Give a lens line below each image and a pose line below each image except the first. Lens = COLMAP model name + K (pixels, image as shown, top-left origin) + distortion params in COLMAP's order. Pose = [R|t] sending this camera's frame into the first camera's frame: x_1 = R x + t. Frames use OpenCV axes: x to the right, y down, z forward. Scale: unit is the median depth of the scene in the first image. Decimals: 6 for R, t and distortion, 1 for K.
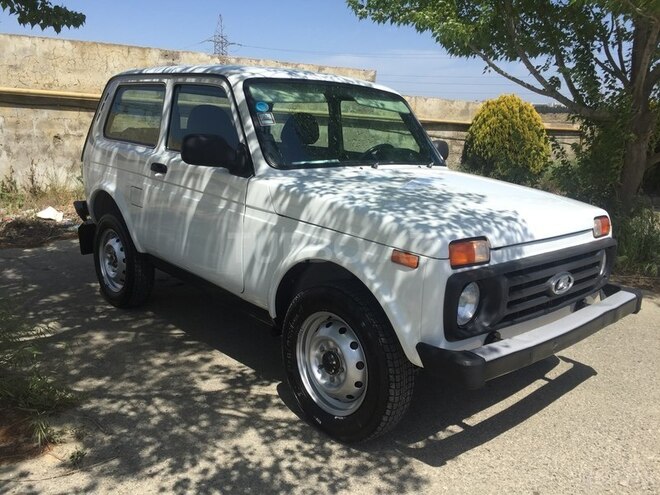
lens RADIAL K [[548.6, 0, 330.0], [0, 548.6, 247.5], [0, 0, 1]] dist [0.107264, -0.140392]
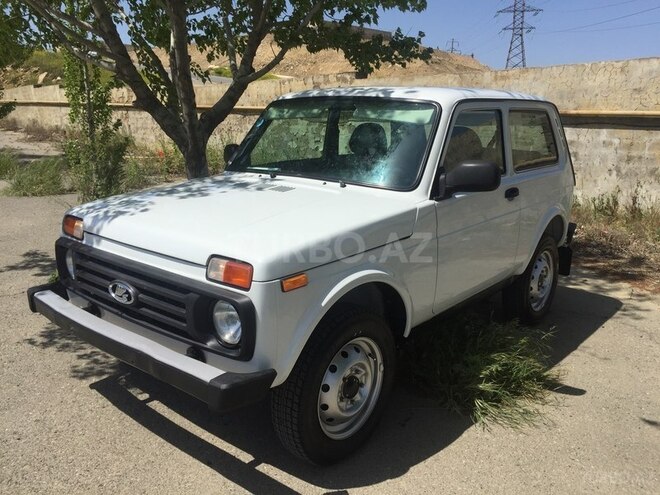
lens RADIAL K [[548.6, 0, 330.0], [0, 548.6, 247.5], [0, 0, 1]] dist [0.107264, -0.140392]
pose [[0.131536, 0.183971, -0.974091, 0.416532], [-0.228709, 0.961751, 0.150757, -0.072248], [0.964568, 0.202954, 0.168580, 0.346256]]
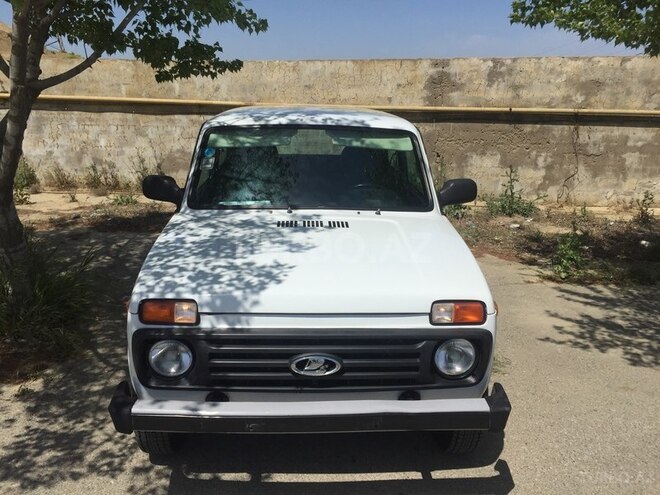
lens RADIAL K [[548.6, 0, 330.0], [0, 548.6, 247.5], [0, 0, 1]] dist [0.107264, -0.140392]
pose [[0.769656, 0.135260, -0.623967, 0.288253], [-0.121211, 0.990483, 0.065199, -0.056299], [0.626847, 0.025451, 0.778726, 0.086518]]
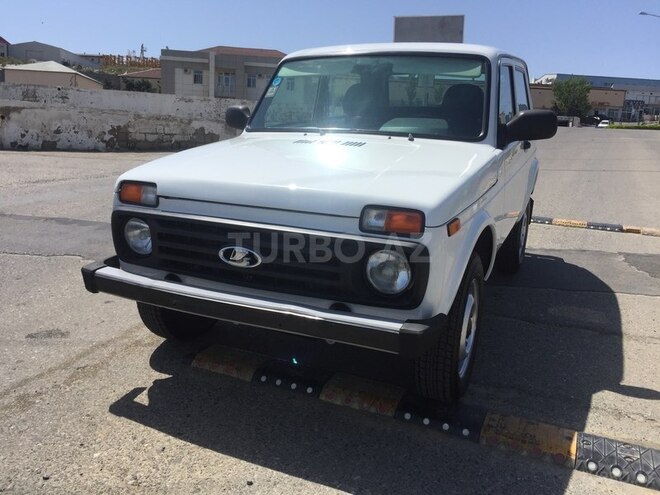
lens RADIAL K [[548.6, 0, 330.0], [0, 548.6, 247.5], [0, 0, 1]] dist [0.107264, -0.140392]
pose [[0.392961, 0.197183, -0.898165, 0.380094], [-0.193741, 0.972567, 0.128753, -0.027669], [0.898914, 0.123416, 0.420383, 0.220016]]
